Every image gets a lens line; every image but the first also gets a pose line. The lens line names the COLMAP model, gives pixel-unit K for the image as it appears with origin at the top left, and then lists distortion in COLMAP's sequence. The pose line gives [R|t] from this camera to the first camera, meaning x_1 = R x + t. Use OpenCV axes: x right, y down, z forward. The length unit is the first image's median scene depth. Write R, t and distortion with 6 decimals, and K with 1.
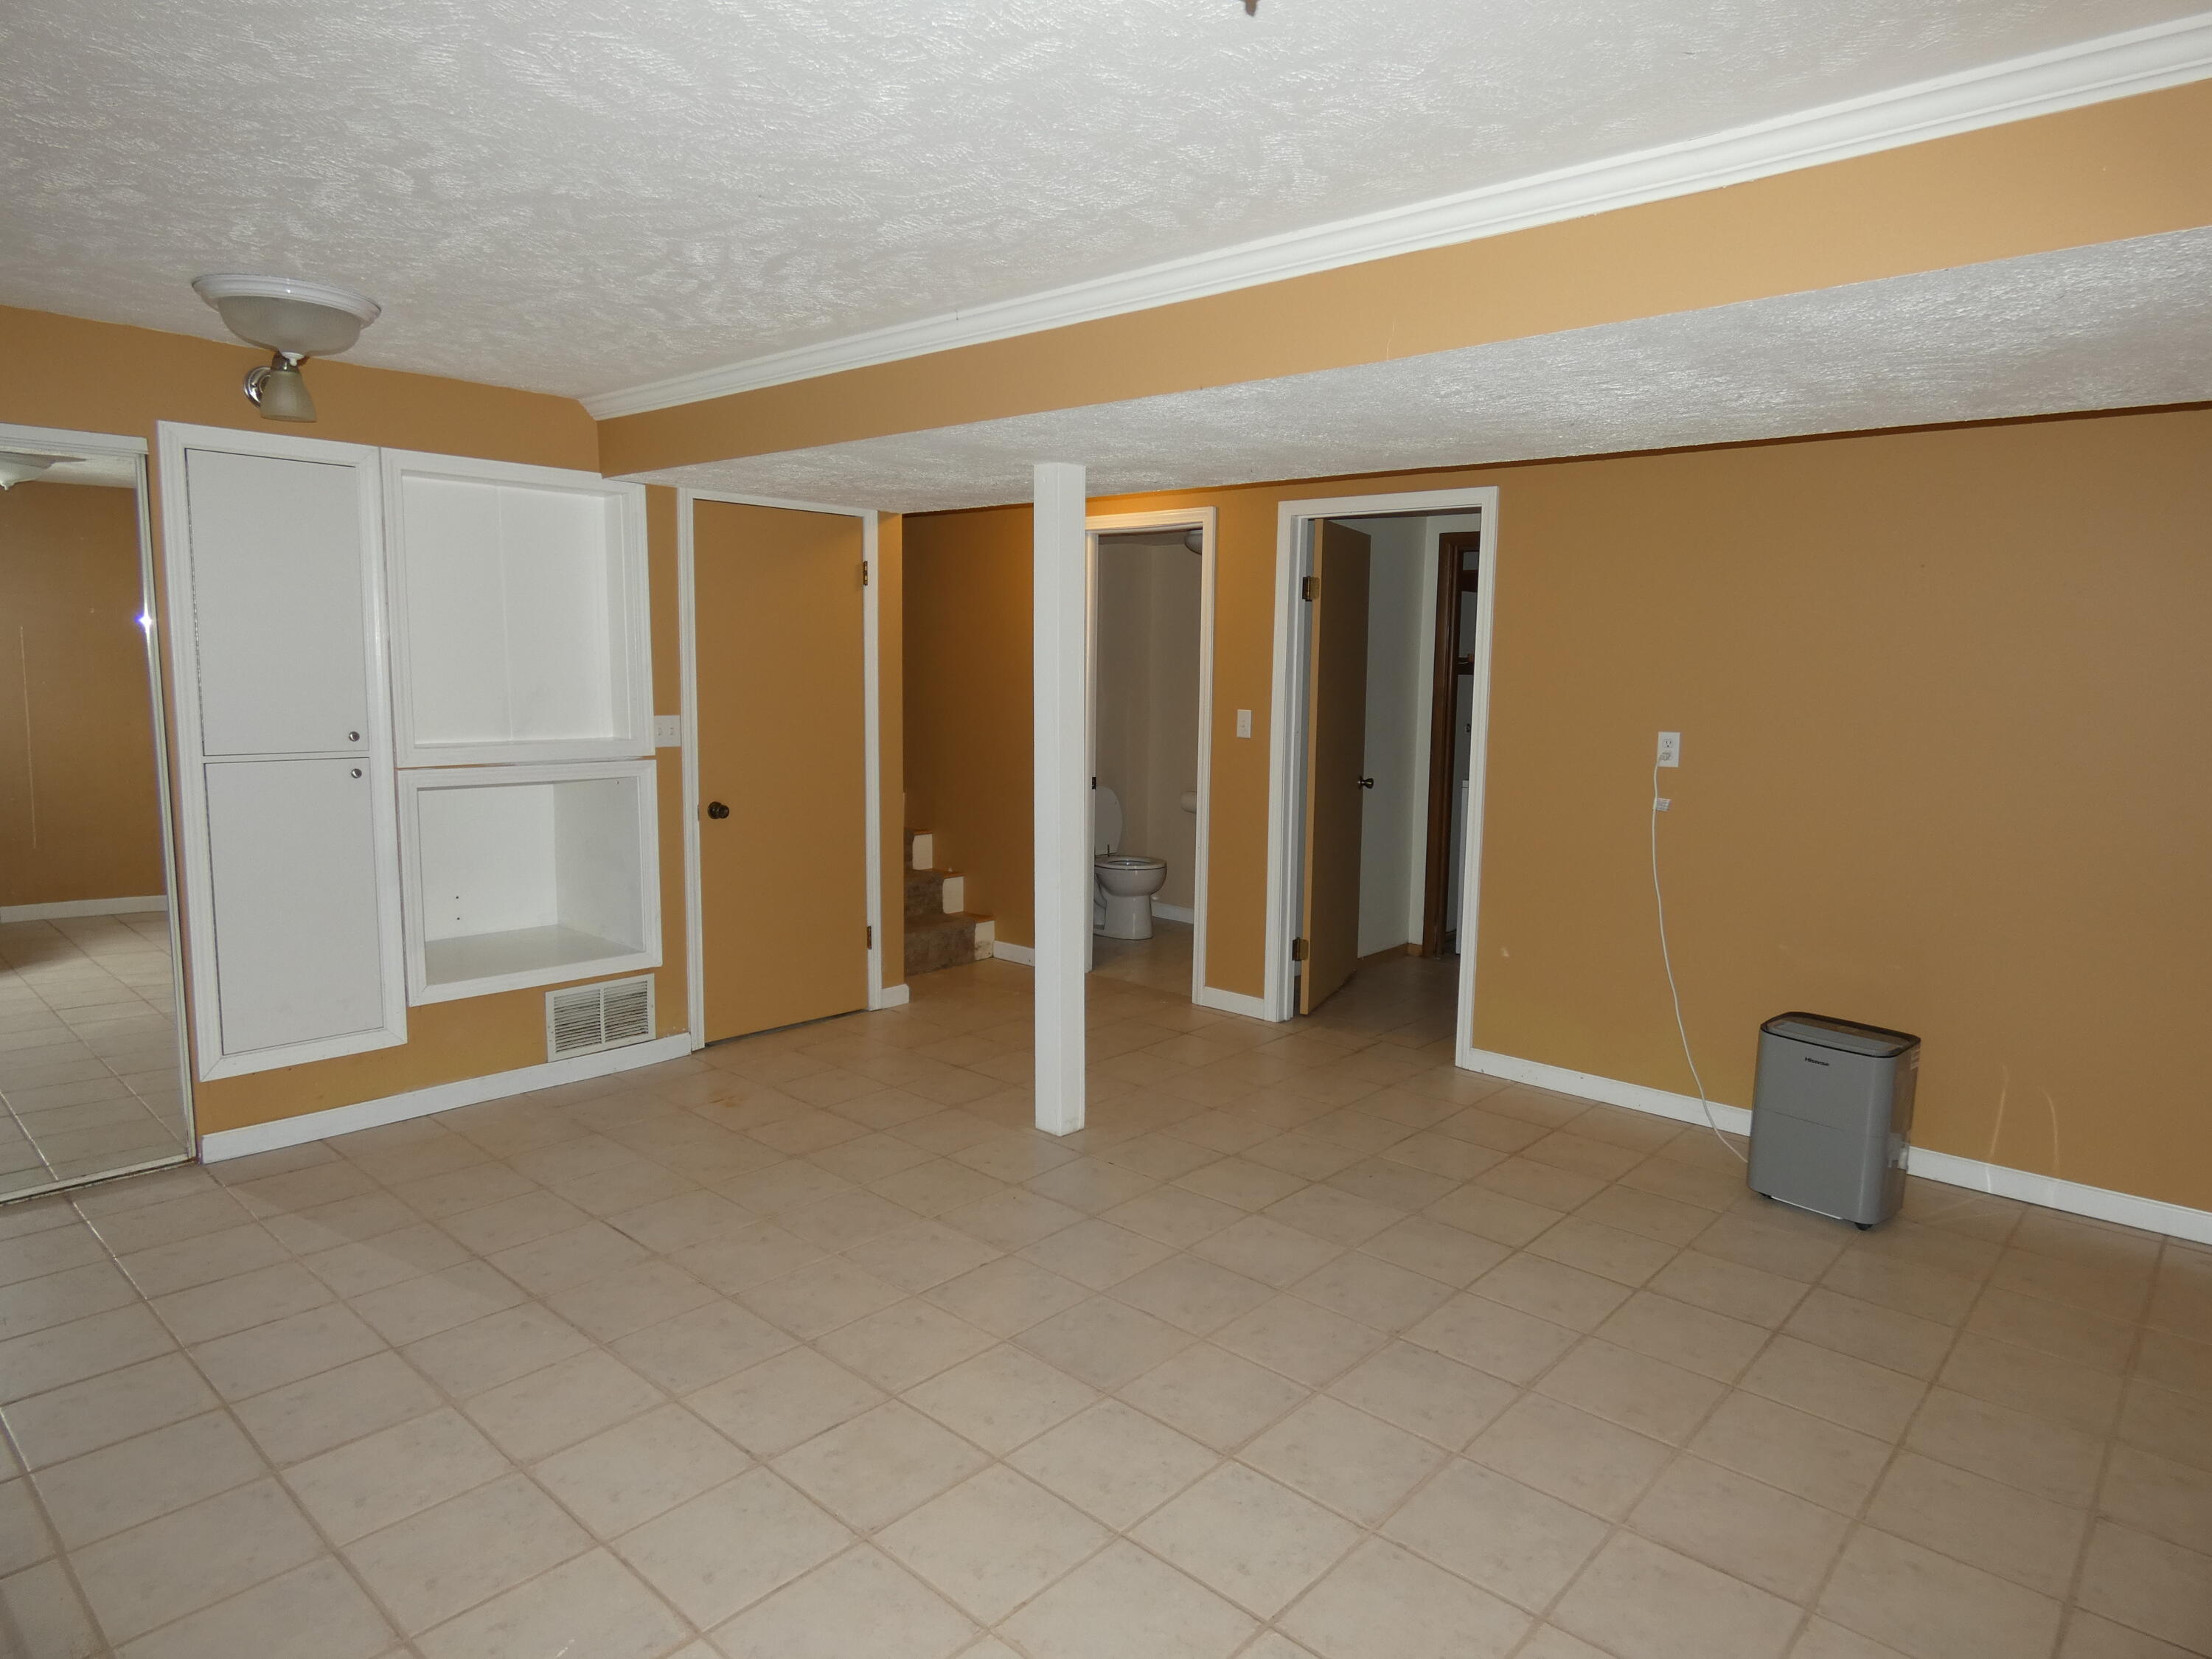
lens RADIAL K [[1329.7, 0, 1104.9], [0, 1329.7, 816.4], [0, 0, 1]] dist [-0.004918, 0.000917]
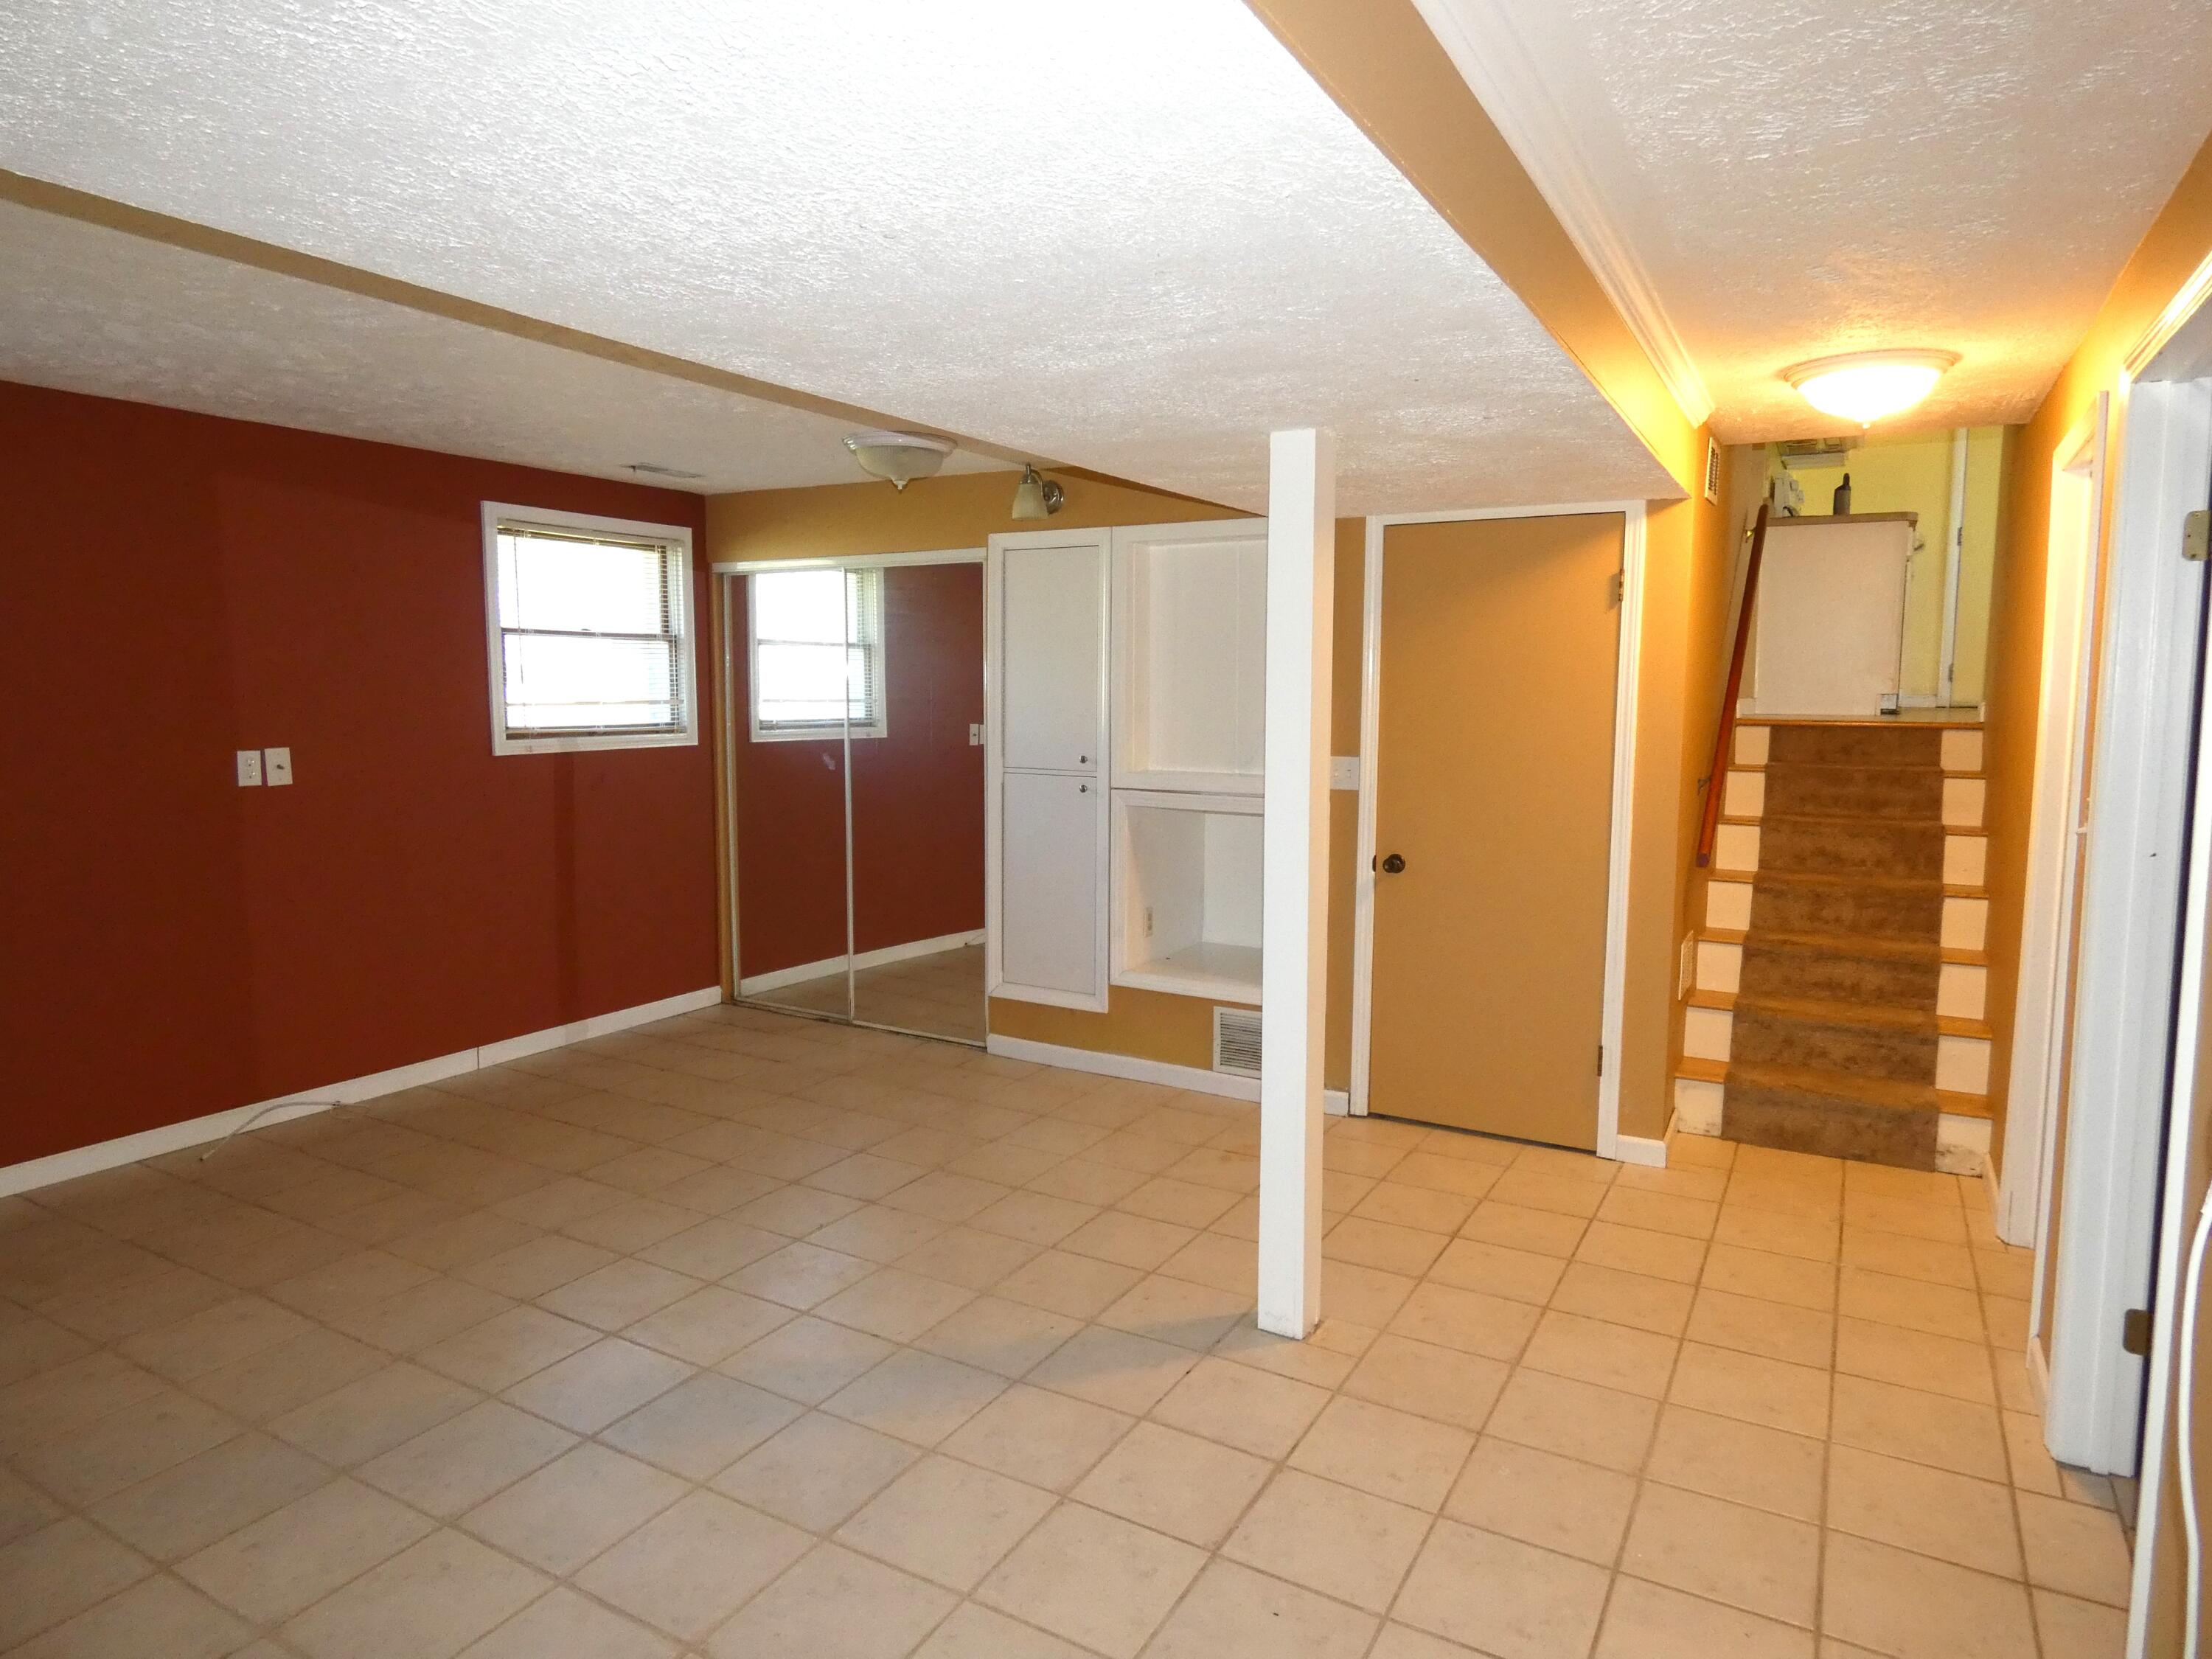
lens RADIAL K [[1329.7, 0, 1103.5], [0, 1329.7, 828.9], [0, 0, 1]] dist [-0.004918, 0.000917]
pose [[0.220170, 0.087587, -0.971521, 0.592872], [-0.115747, 0.991270, 0.063137, -0.067548], [0.968570, 0.098550, 0.228386, 0.643856]]
